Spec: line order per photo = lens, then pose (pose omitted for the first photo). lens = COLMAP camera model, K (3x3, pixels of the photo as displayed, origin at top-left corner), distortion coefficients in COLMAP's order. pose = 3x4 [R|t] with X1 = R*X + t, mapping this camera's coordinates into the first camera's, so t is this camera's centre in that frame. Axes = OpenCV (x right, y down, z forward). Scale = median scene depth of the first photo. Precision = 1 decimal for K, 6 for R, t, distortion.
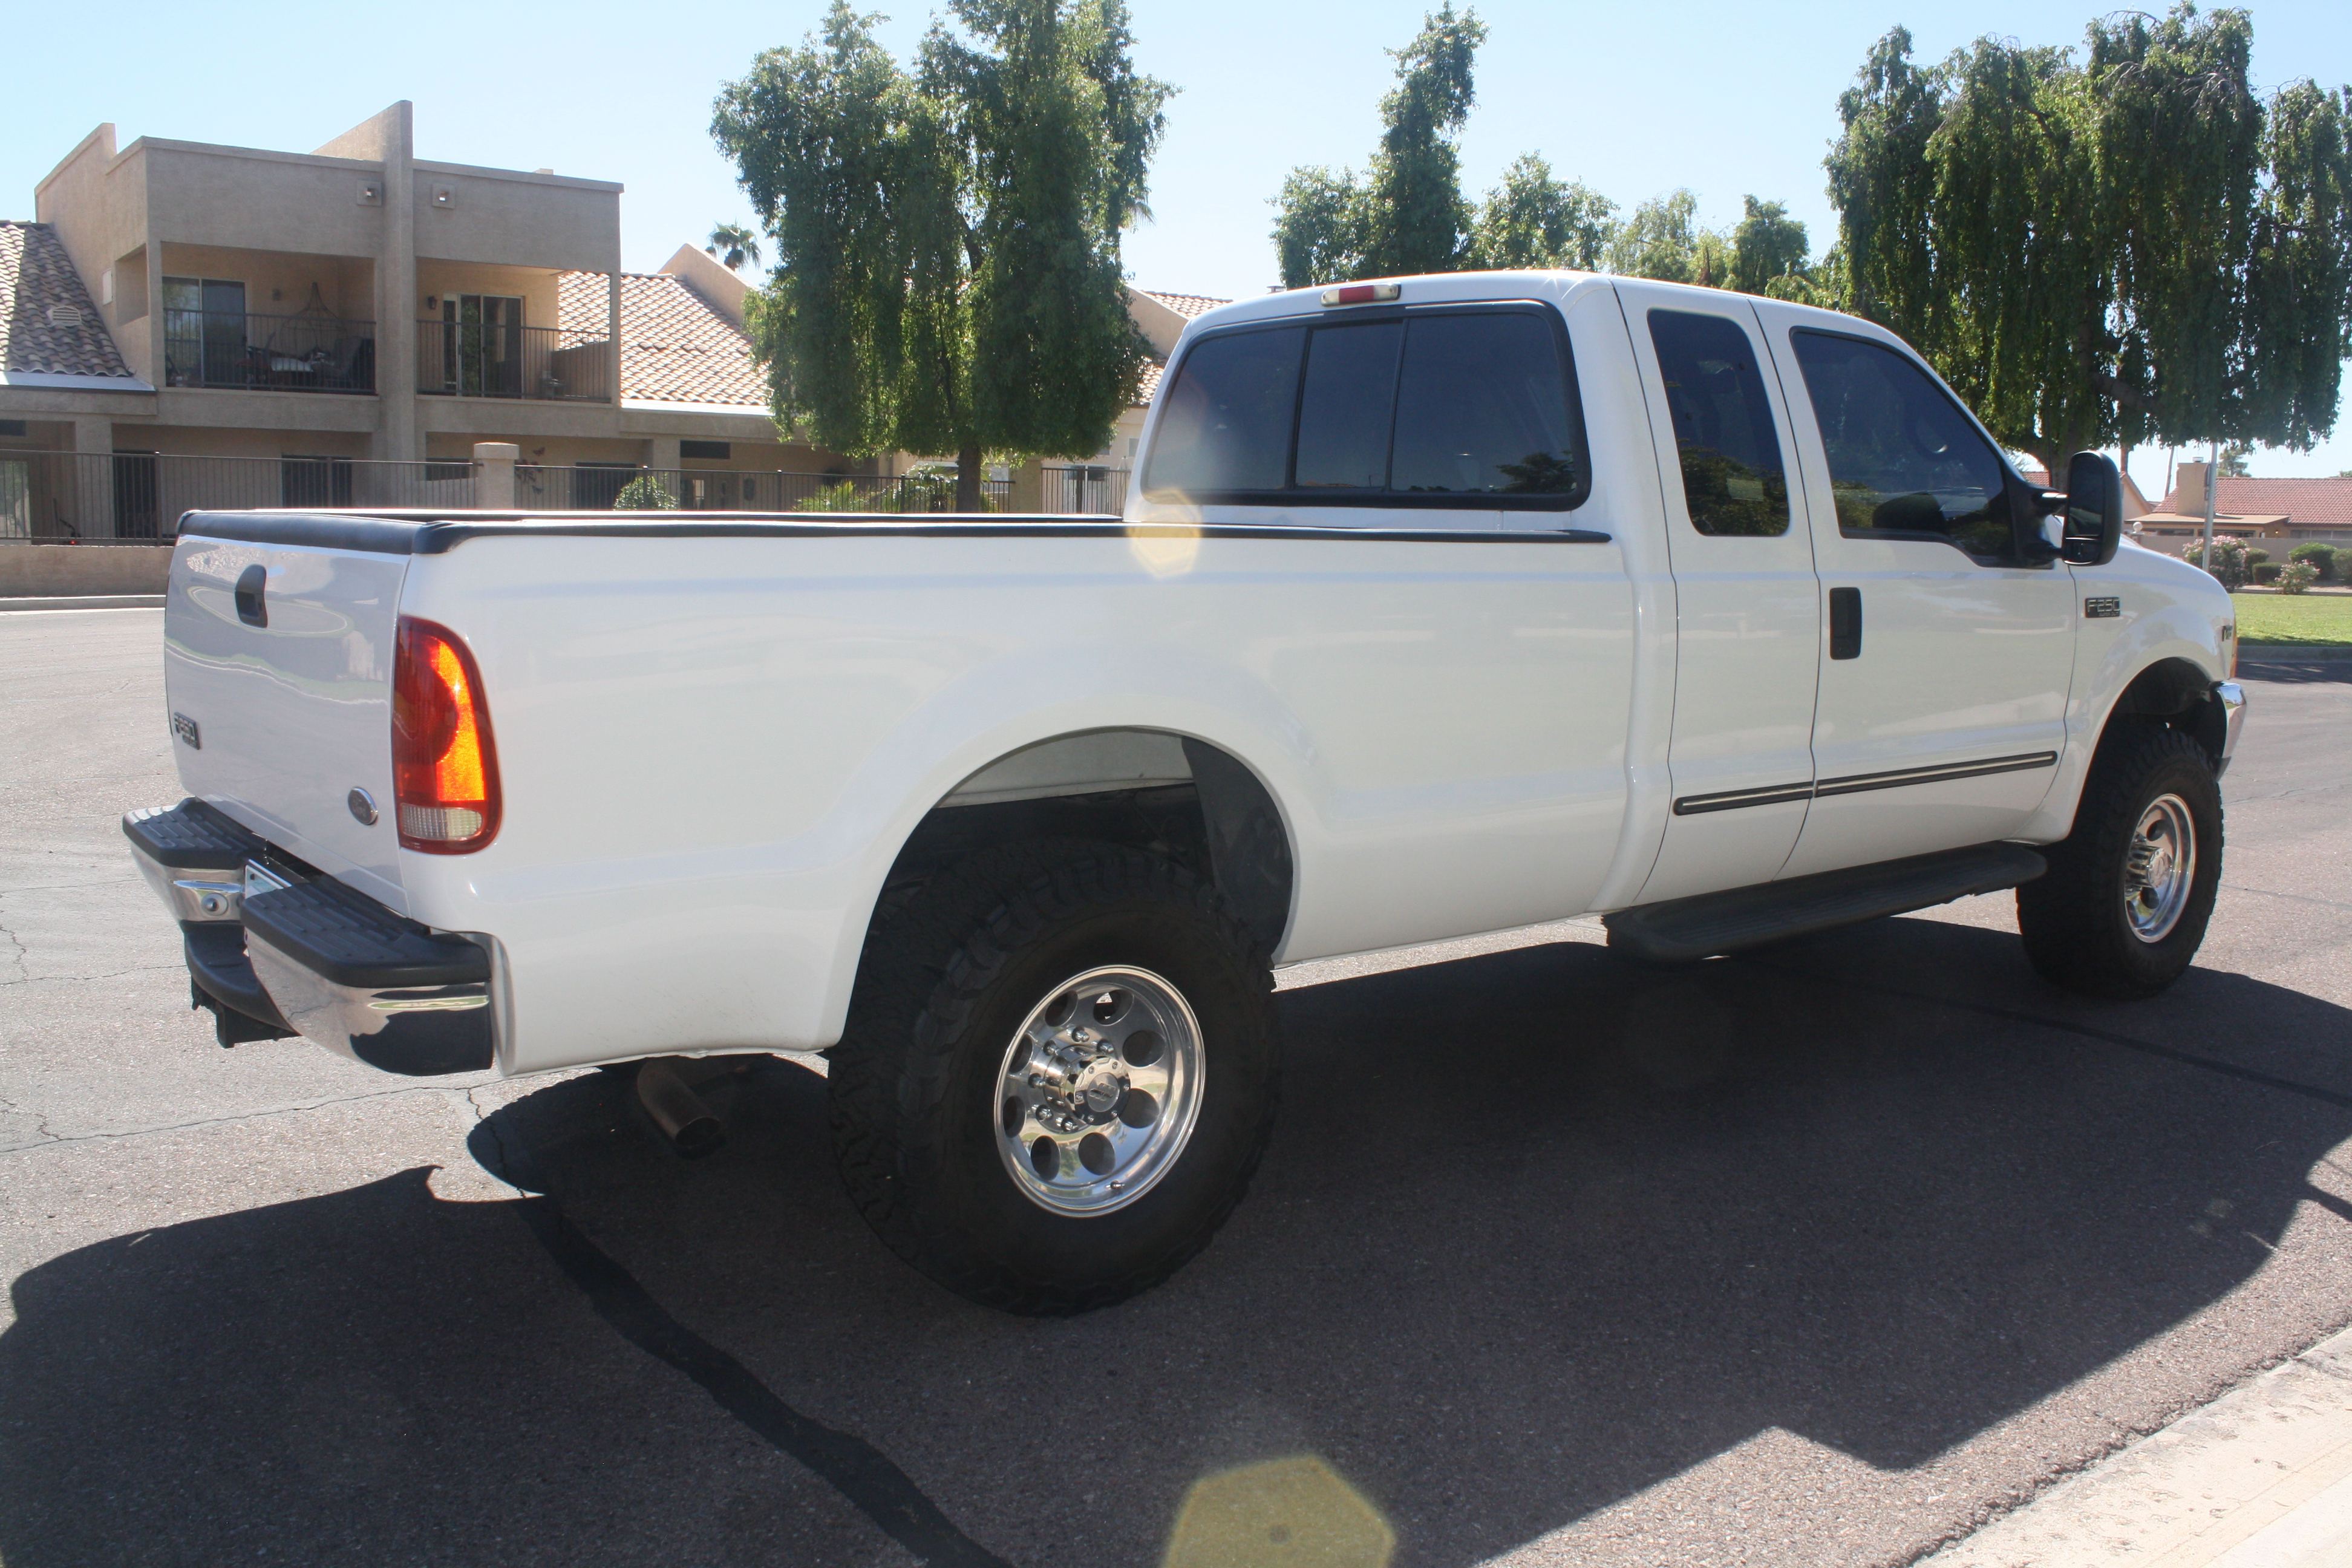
lens RADIAL K [[2030.5, 0, 1176.0], [0, 2030.5, 784.0], [0, 0, 1]] dist [-0.155734, 0.144470]
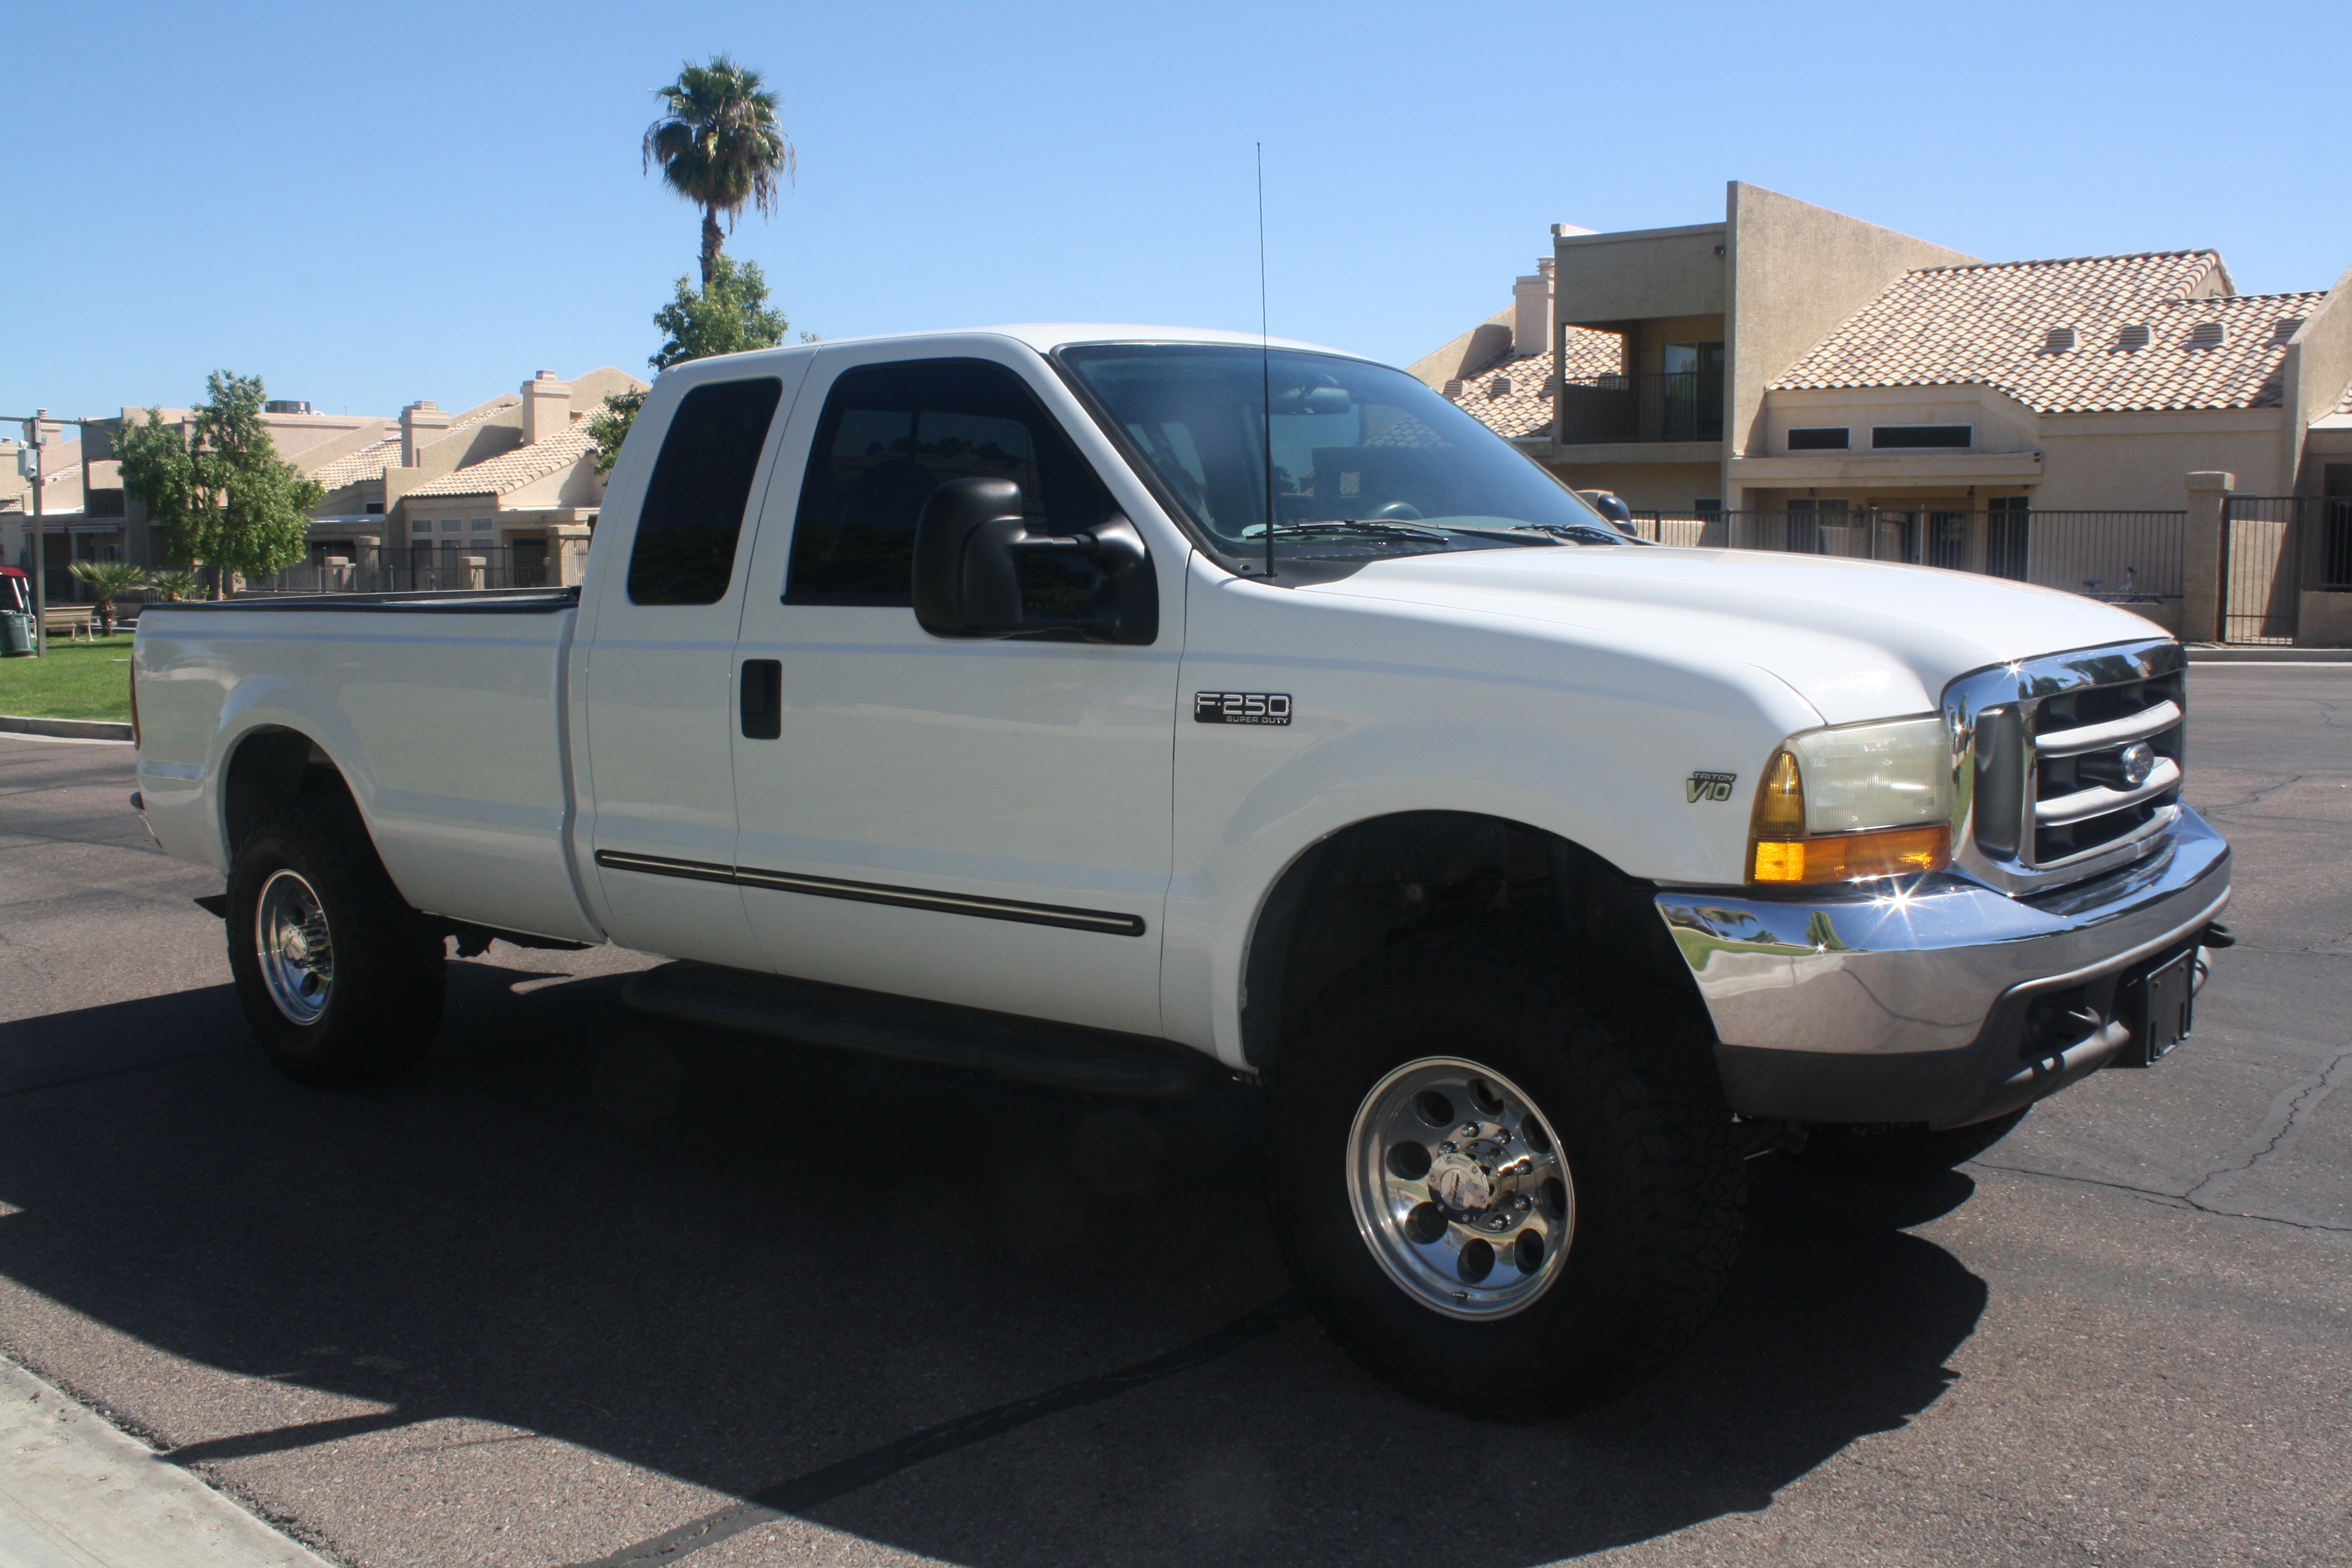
lens RADIAL K [[2126.9, 0, 1263.9], [0, 2126.9, 813.4], [0, 0, 1]] dist [-0.165445, 0.198050]
pose [[0.254291, 0.101866, -0.961748, 0.207870], [-0.114953, 0.990572, 0.074525, -0.019945], [0.960272, 0.091605, 0.263603, 0.153714]]
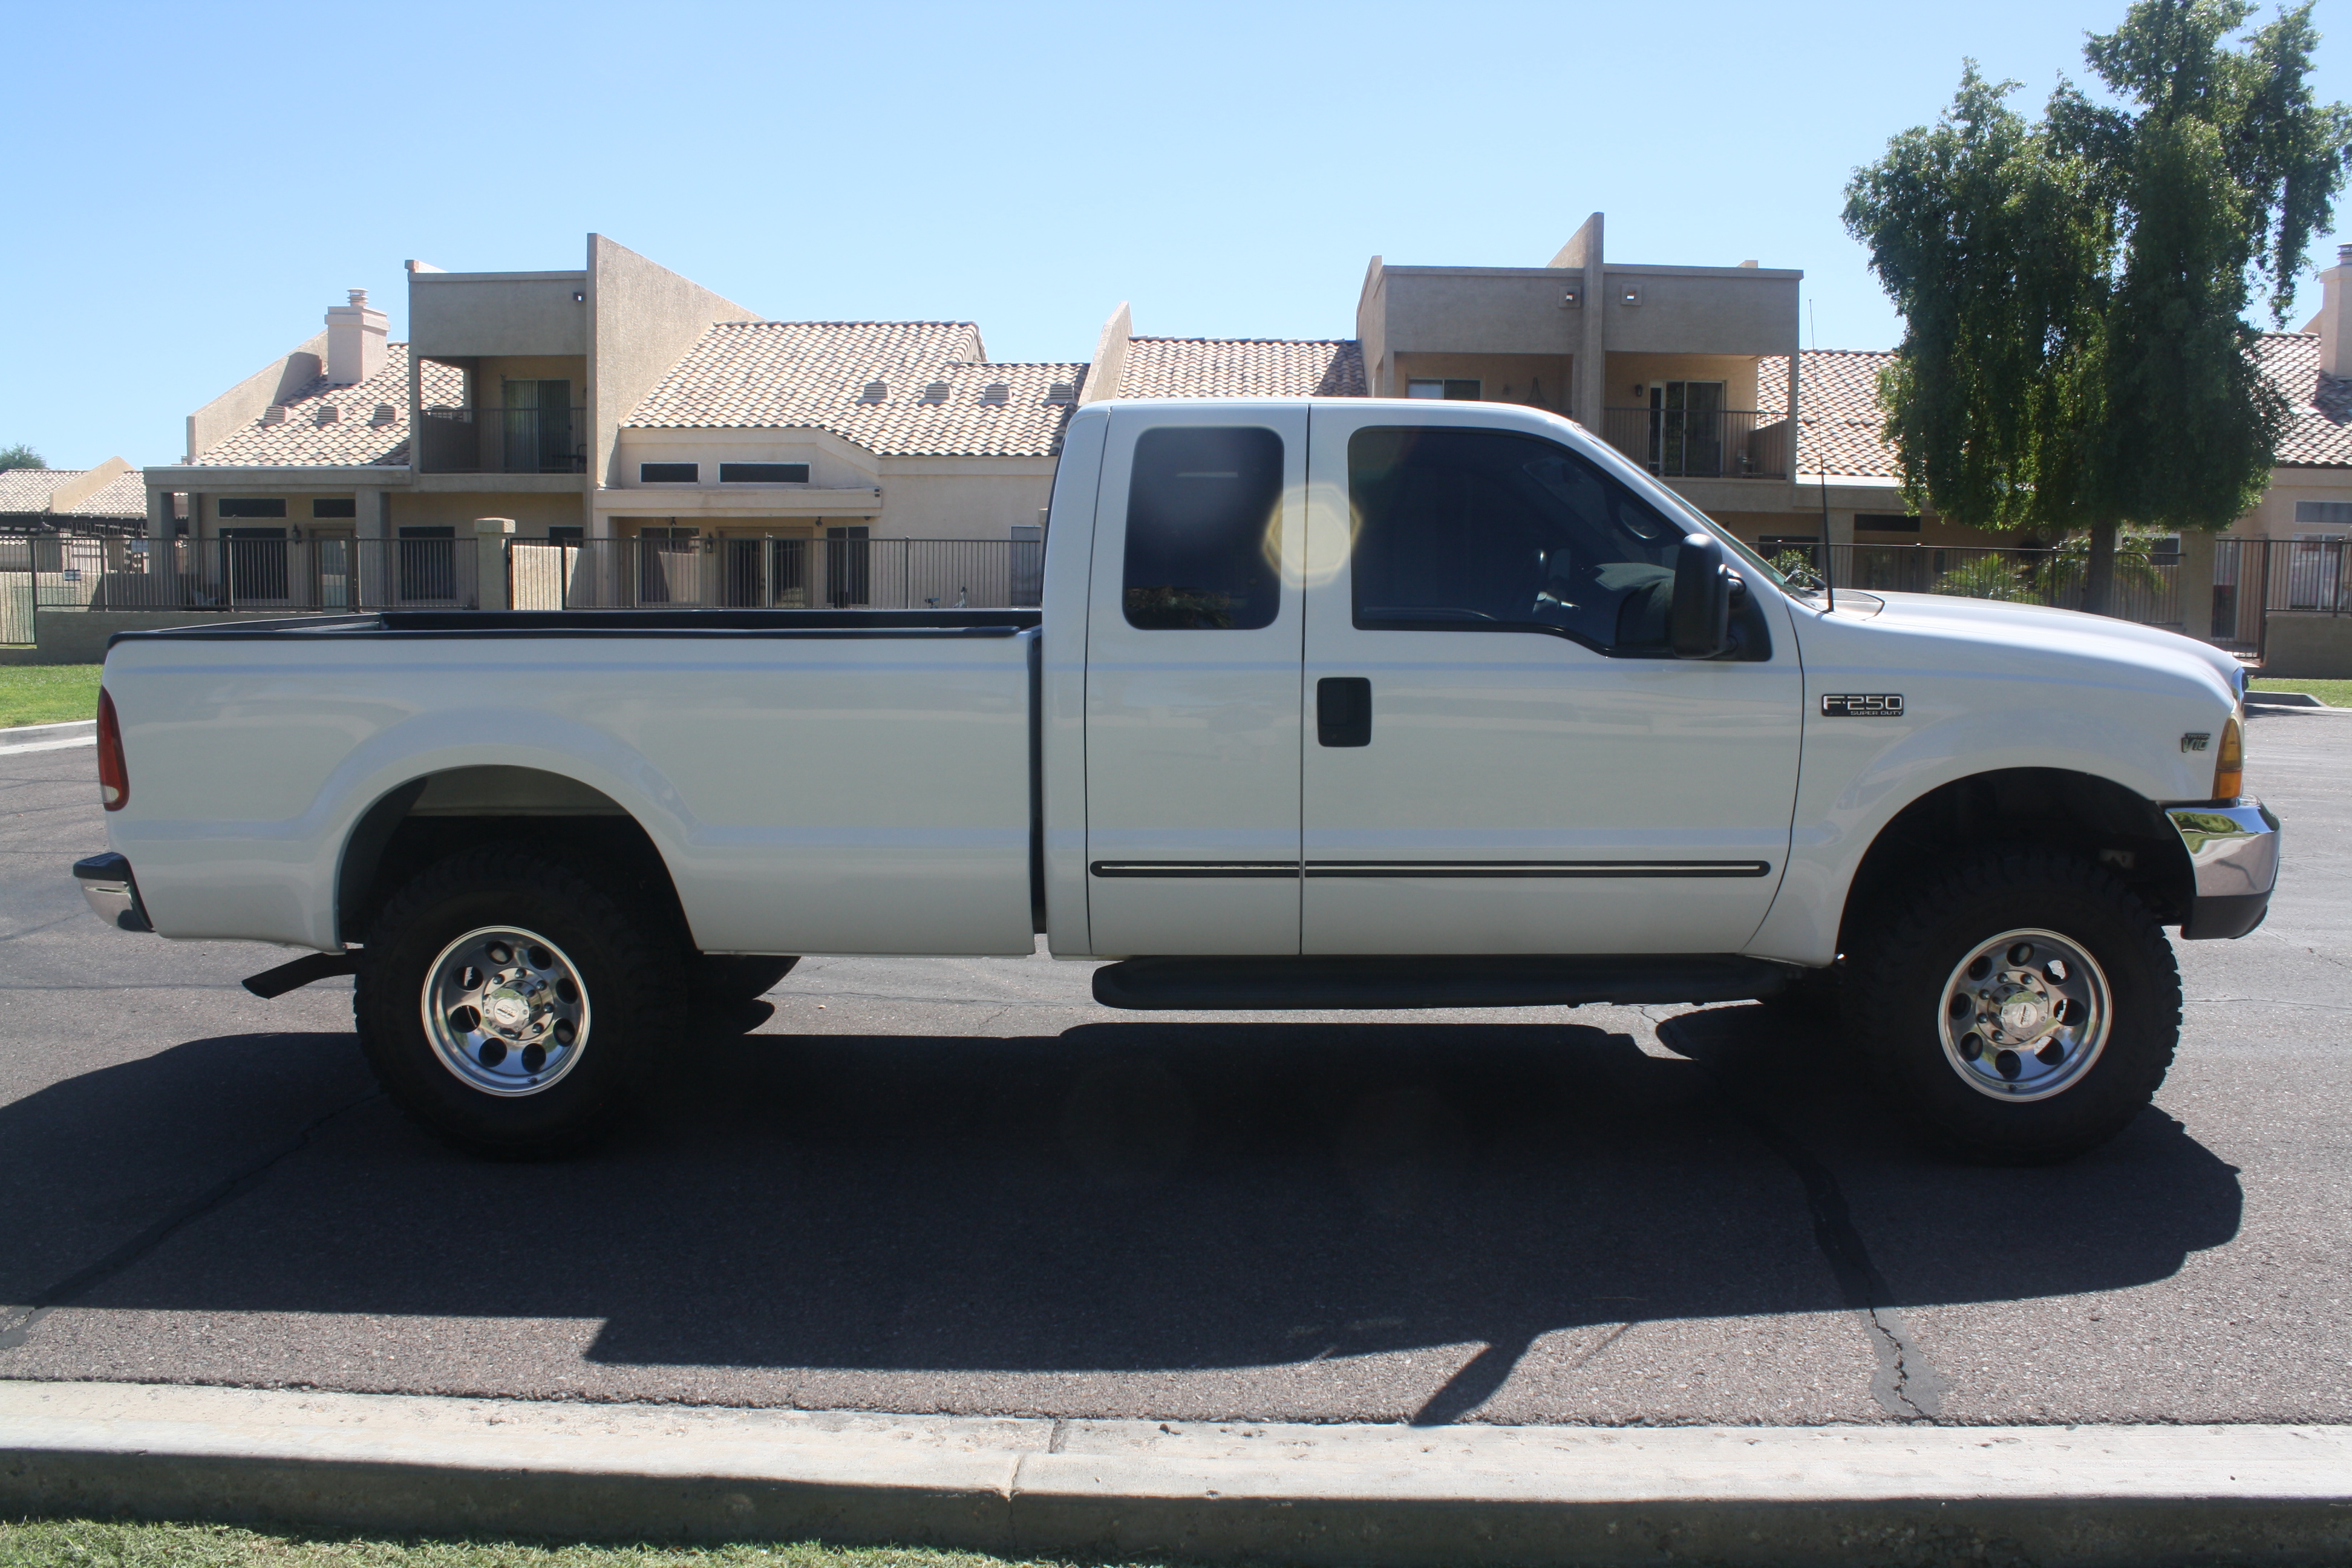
lens RADIAL K [[1959.4, 0, 1176.0], [0, 1959.4, 784.0], [0, 0, 1]] dist [-0.150449, 0.125687]
pose [[0.771816, 0.056893, -0.633296, 0.144382], [-0.075314, 0.997157, -0.002206, -0.005445], [0.631370, 0.049398, 0.773907, 0.025564]]
